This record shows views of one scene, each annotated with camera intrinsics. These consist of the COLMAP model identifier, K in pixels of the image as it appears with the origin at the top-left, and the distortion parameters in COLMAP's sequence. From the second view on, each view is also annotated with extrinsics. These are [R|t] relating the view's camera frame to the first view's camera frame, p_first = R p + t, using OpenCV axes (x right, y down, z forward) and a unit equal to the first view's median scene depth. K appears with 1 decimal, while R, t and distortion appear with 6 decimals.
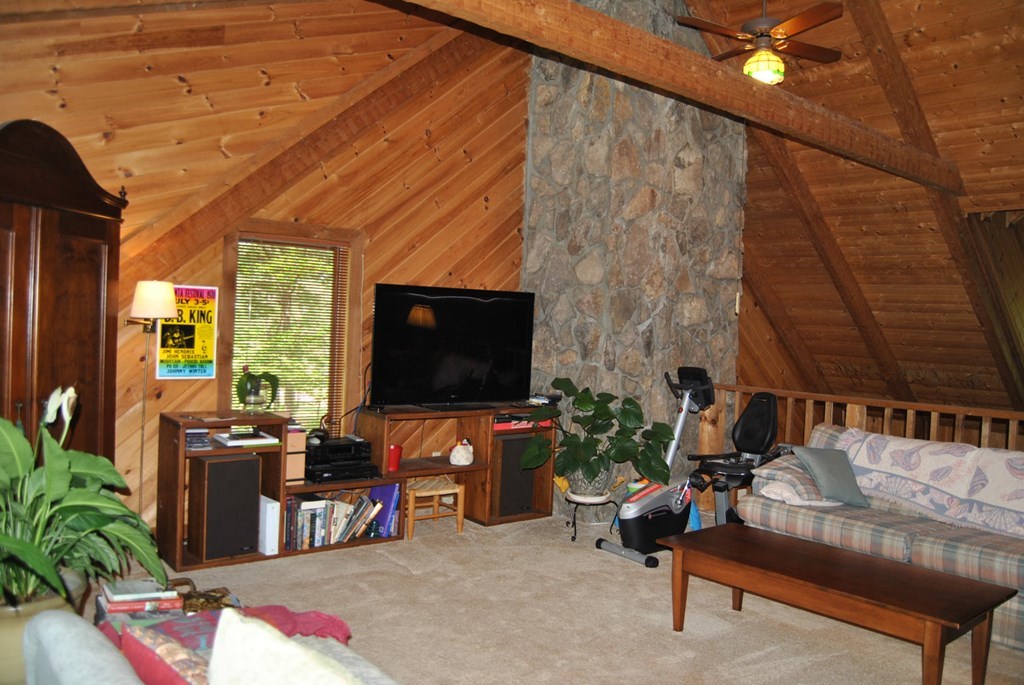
lens RADIAL K [[824.9, 0, 508.9], [0, 824.9, 338.9], [0, 0, 1]] dist [-0.094020, 0.042504]
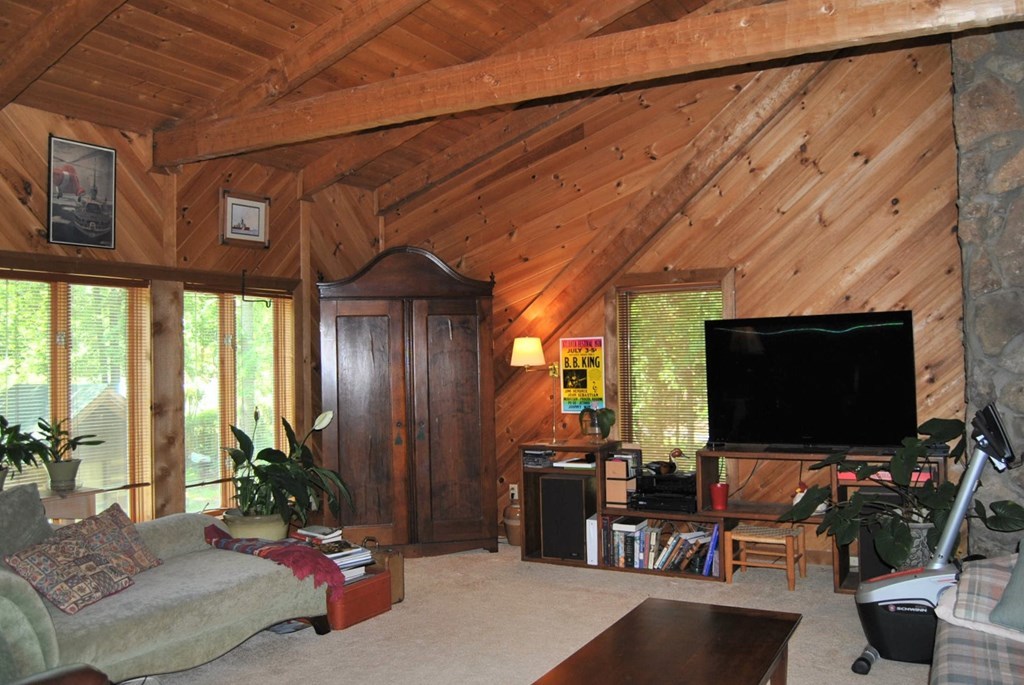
lens RADIAL K [[824.9, 0, 508.9], [0, 824.9, 338.9], [0, 0, 1]] dist [-0.094020, 0.042504]
pose [[0.385973, -0.073151, -0.919605, 0.721955], [0.021695, 0.997295, -0.070225, 0.022362], [0.922255, 0.007154, 0.386516, 0.417245]]
